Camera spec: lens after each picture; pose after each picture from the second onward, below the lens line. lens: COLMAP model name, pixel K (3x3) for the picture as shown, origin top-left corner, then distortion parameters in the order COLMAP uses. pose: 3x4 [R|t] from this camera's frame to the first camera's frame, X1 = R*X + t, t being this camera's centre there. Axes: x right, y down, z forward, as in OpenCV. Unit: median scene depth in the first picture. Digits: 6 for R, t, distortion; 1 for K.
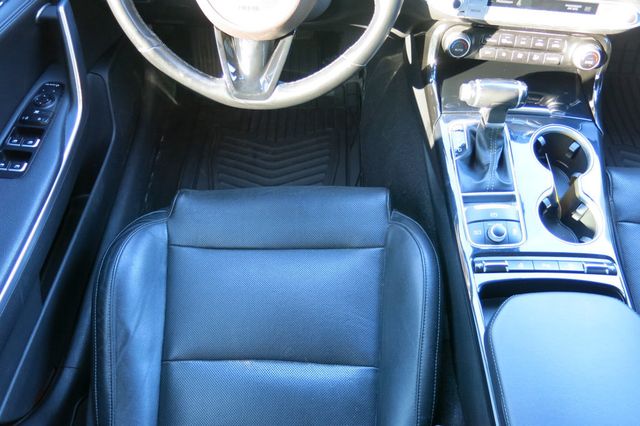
lens RADIAL K [[535.5, 0, 317.4], [0, 535.5, 218.7], [0, 0, 1]] dist [-0.034515, 0.023402]
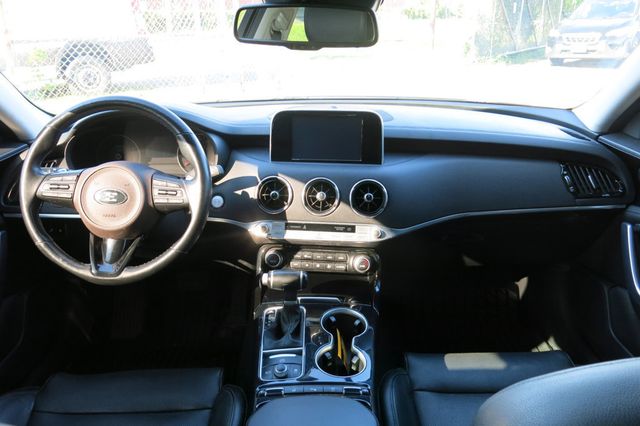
lens RADIAL K [[535.5, 0, 320.4], [0, 535.5, 215.5], [0, 0, 1]] dist [-0.034515, 0.023402]
pose [[0.999307, -0.006829, 0.036579, 0.356780], [0.026637, 0.817689, -0.575044, 0.430038], [-0.025983, 0.575620, 0.817305, -0.258725]]
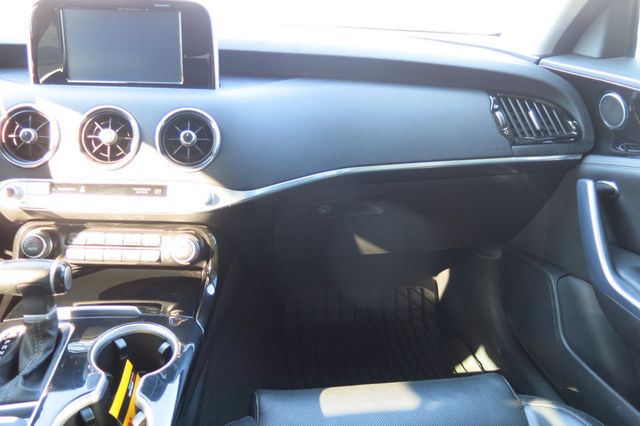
lens RADIAL K [[535.5, 0, 317.6], [0, 535.5, 213.7], [0, 0, 1]] dist [-0.034515, 0.023402]
pose [[0.986153, -0.022038, 0.164366, 0.603626], [0.114597, 0.806981, -0.579352, 0.190637], [-0.119872, 0.590166, 0.798333, 0.245273]]
